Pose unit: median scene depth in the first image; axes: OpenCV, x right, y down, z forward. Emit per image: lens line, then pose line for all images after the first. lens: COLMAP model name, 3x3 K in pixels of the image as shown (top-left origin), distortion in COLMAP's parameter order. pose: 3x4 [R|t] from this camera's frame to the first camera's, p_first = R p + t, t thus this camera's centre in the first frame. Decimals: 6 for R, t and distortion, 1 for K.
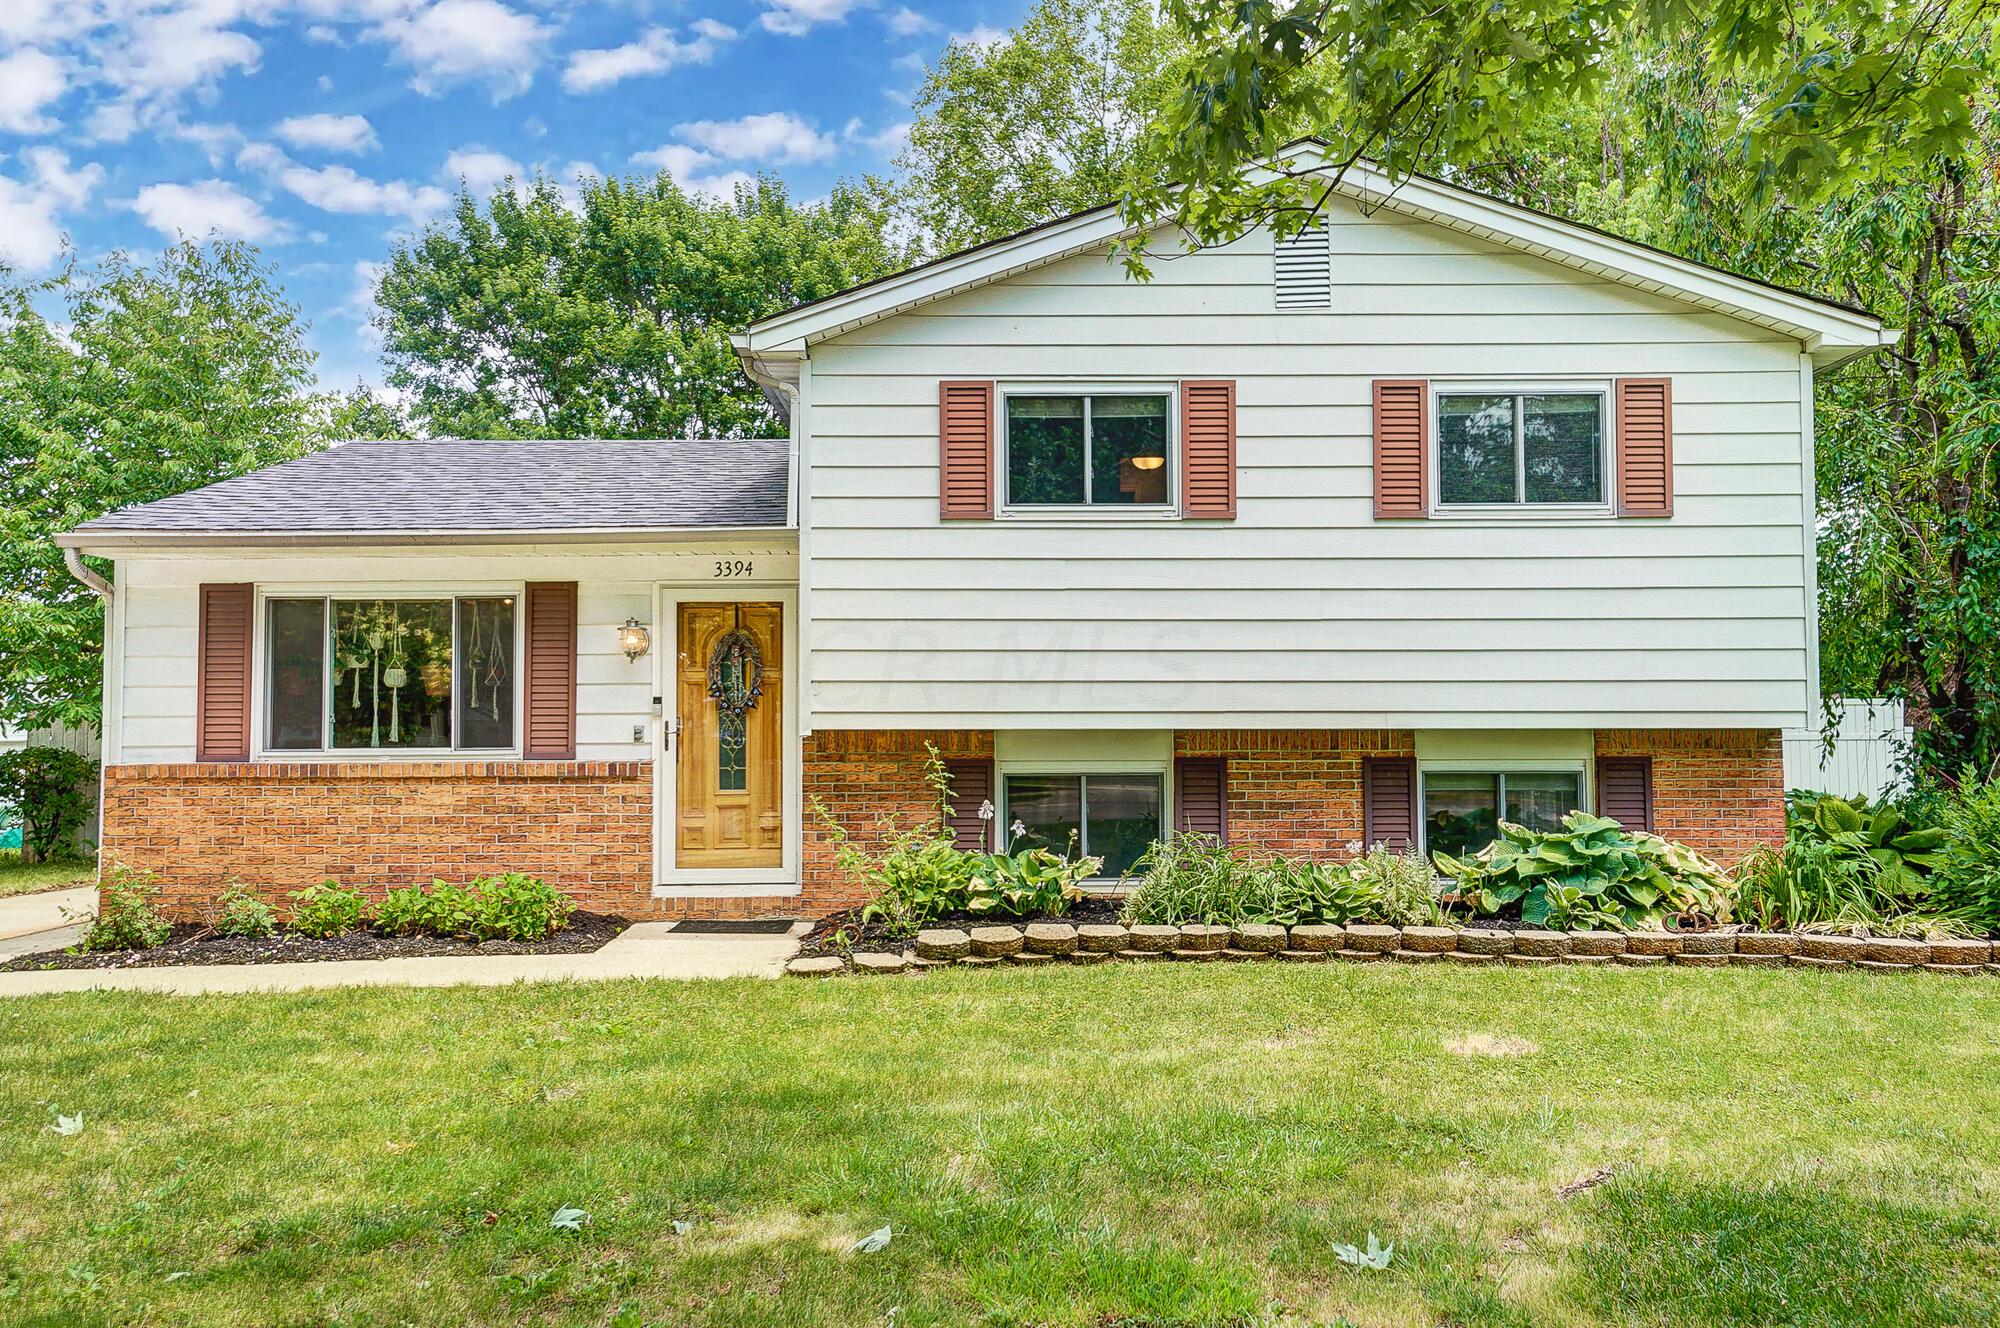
lens RADIAL K [[1550.5, 0, 999.2], [0, 1550.5, 657.4], [0, 0, 1]] dist [0.022252, 0.007577]
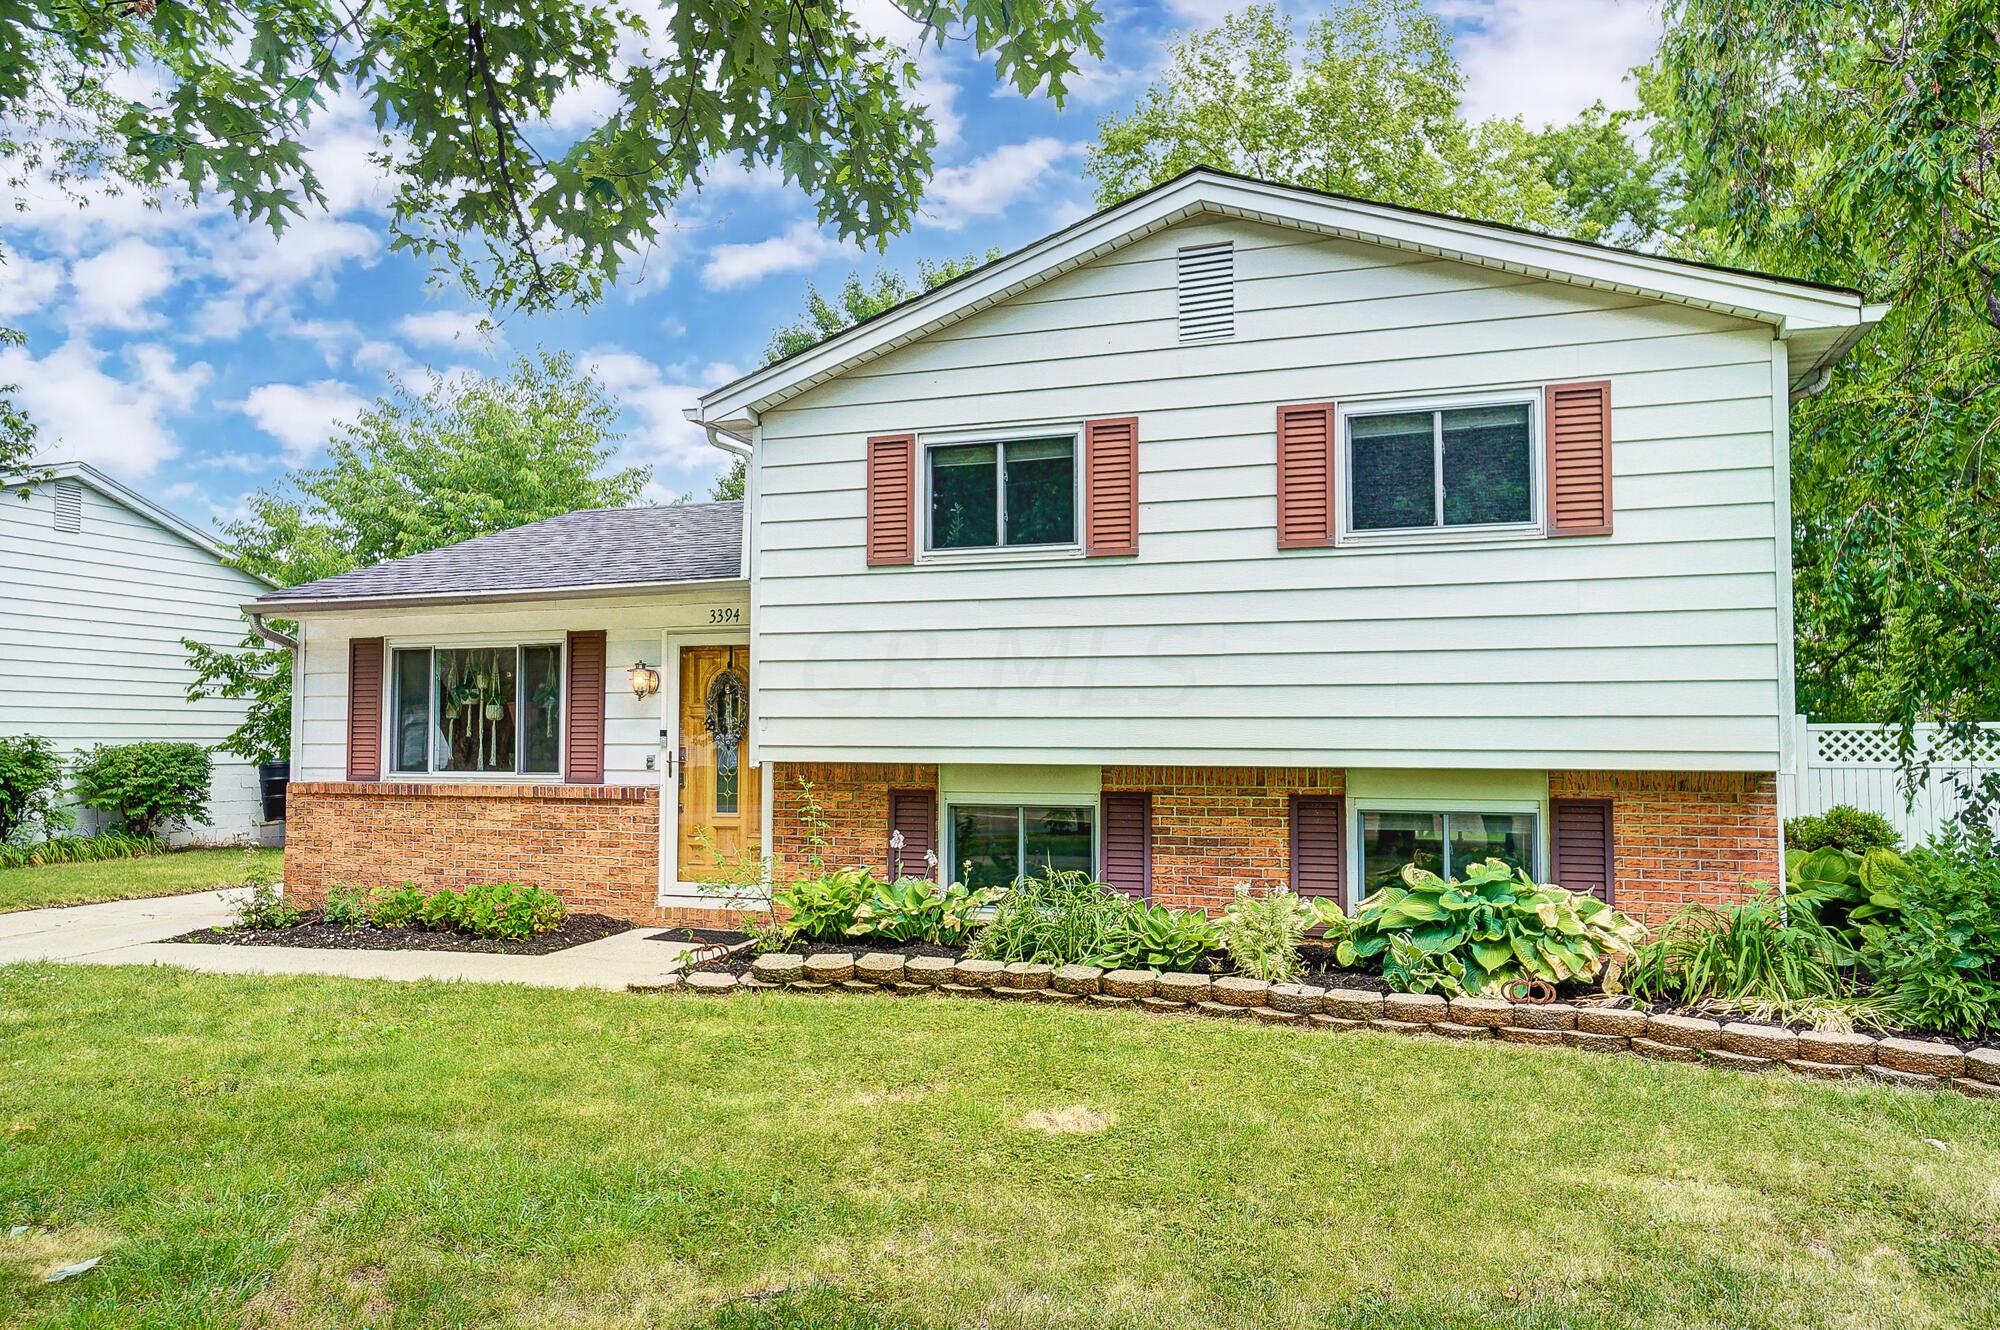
lens RADIAL K [[1379.8, 0, 1000.2], [0, 1379.8, 664.7], [0, 0, 1]] dist [0.008897, 0.000940]
pose [[0.944730, -0.012308, -0.327619, 0.356007], [0.010677, 0.999920, -0.006778, -0.013285], [0.327676, 0.002906, 0.944786, 0.128597]]
